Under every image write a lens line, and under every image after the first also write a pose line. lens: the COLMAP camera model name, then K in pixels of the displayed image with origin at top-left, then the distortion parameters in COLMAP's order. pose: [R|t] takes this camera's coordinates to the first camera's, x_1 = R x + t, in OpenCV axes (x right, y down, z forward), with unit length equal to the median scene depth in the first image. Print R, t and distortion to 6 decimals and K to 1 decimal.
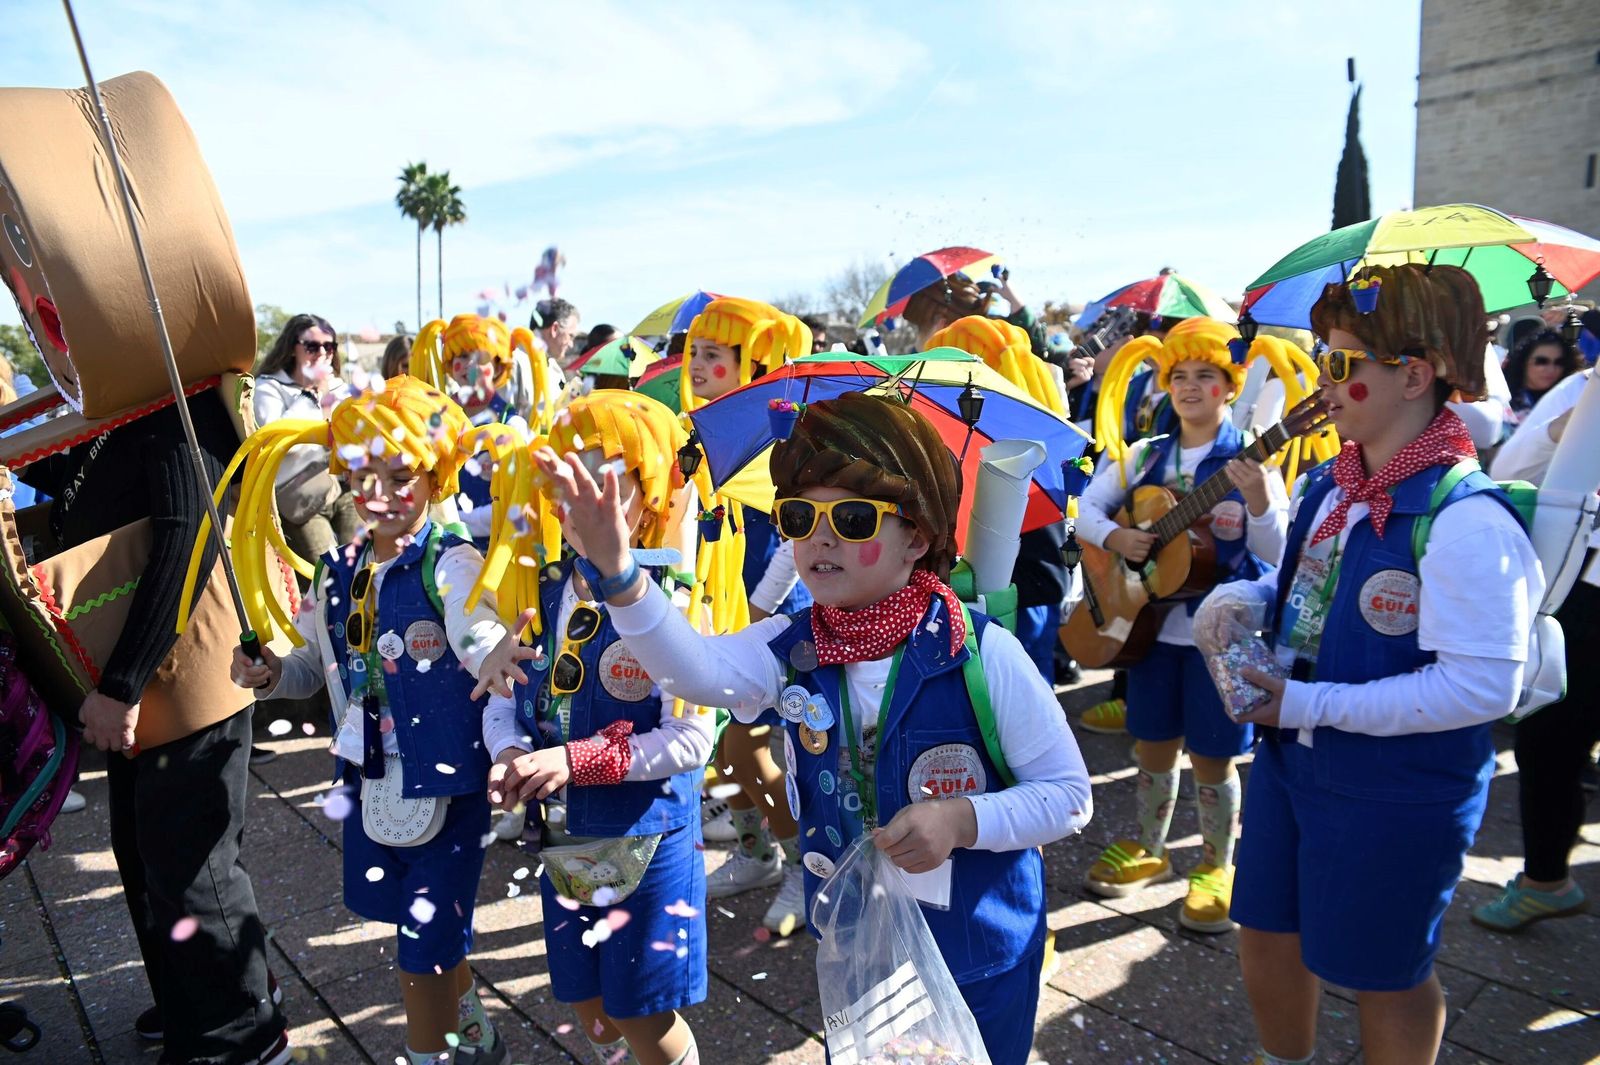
lens RADIAL K [[1127.1, 0, 805.3], [0, 1127.1, 499.3], [0, 0, 1]] dist [-0.101951, 0.095621]
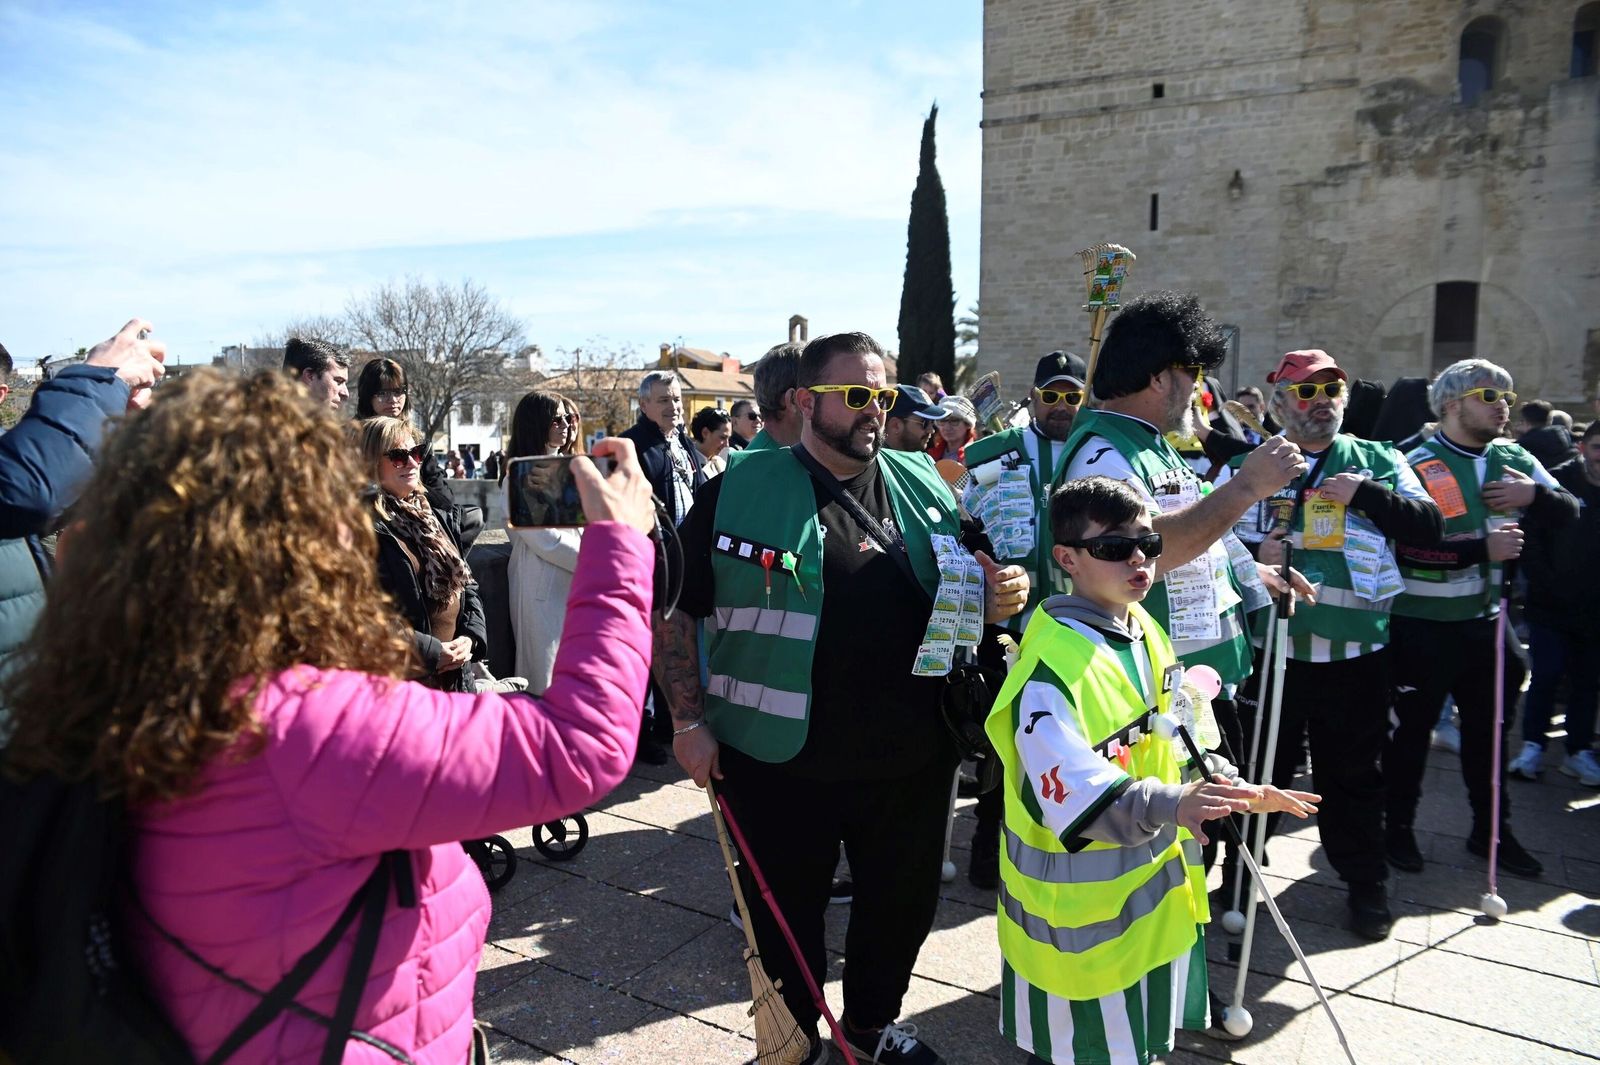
lens RADIAL K [[1127.1, 0, 795.1], [0, 1127.1, 517.5], [0, 0, 1]] dist [-0.101951, 0.095621]
pose [[0.957485, 0.001829, 0.288476, 0.163758], [0.004662, 0.999751, -0.021813, -0.029489], [-0.288444, 0.022231, 0.957239, 0.207721]]
